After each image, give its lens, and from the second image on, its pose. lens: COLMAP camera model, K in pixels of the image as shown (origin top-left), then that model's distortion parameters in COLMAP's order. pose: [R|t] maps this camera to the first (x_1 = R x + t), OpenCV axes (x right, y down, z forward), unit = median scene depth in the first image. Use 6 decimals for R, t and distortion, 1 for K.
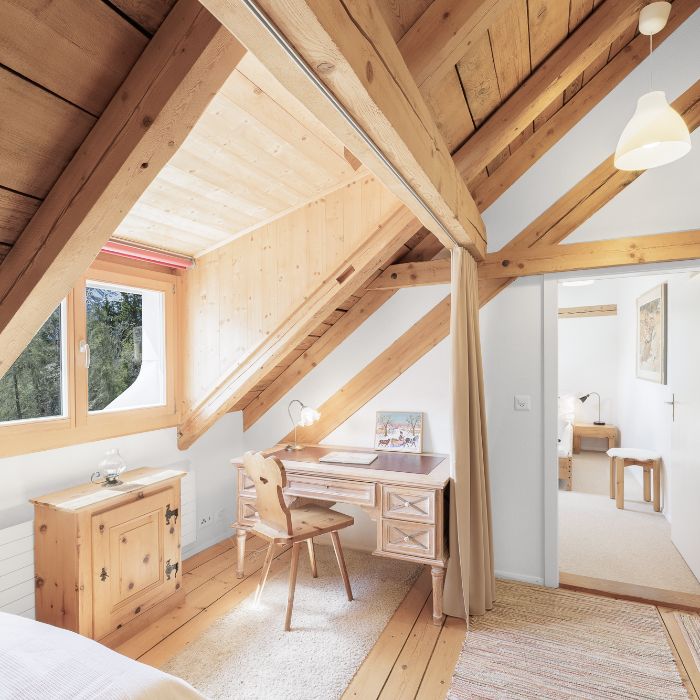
lens RADIAL K [[440.9, 0, 348.1], [0, 440.9, 372.2], [0, 0, 1]] dist [0.000271, -0.000939]
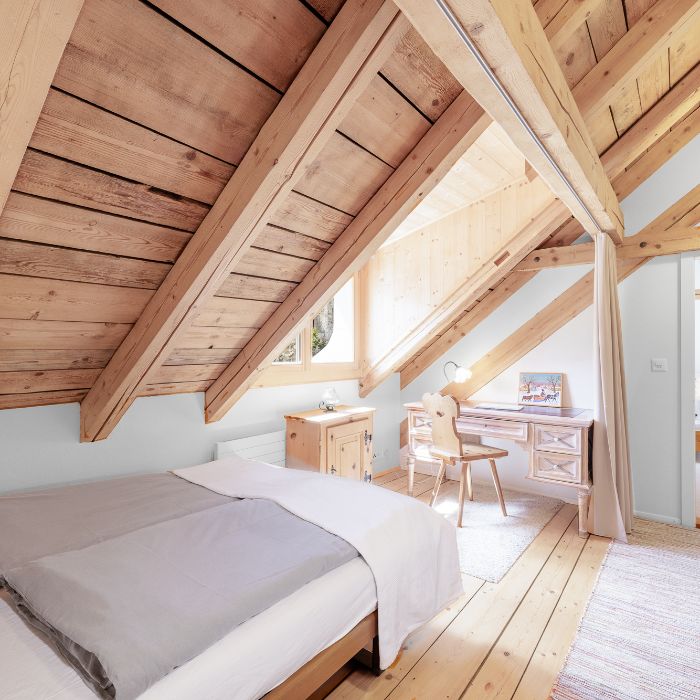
lens RADIAL K [[435.6, 0, 350.0], [0, 435.6, 350.0], [0, 0, 1]] dist [0.000036, 0.000483]
pose [[0.975217, 0.013501, -0.220836, -0.151958], [-0.019958, 0.999435, -0.027033, 0.084063], [0.220346, 0.030770, 0.974936, -0.308667]]
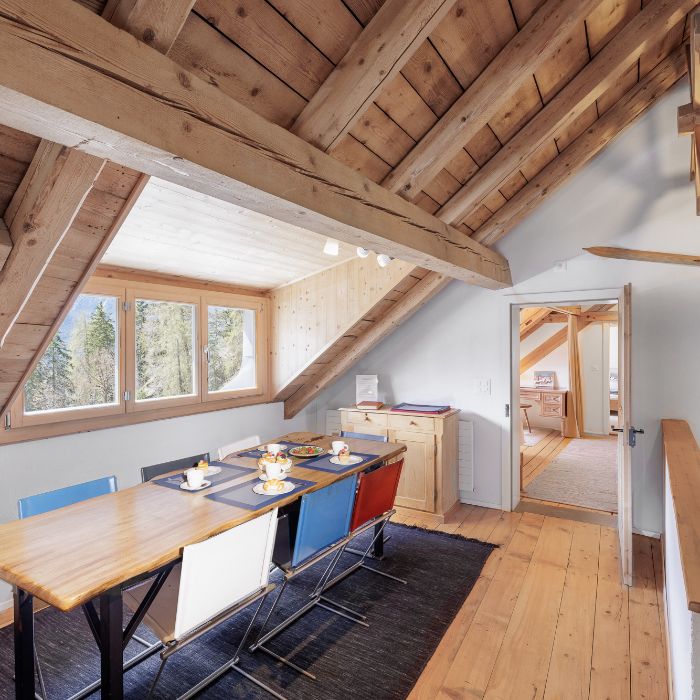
lens RADIAL K [[435.6, 0, 350.0], [0, 435.6, 350.0], [0, 0, 1]] dist [0.000036, 0.000483]
pose [[0.982395, 0.012354, -0.186404, -0.636404], [-0.016997, 0.999583, -0.023330, 0.051413], [0.186038, 0.026088, 0.982196, -2.081176]]
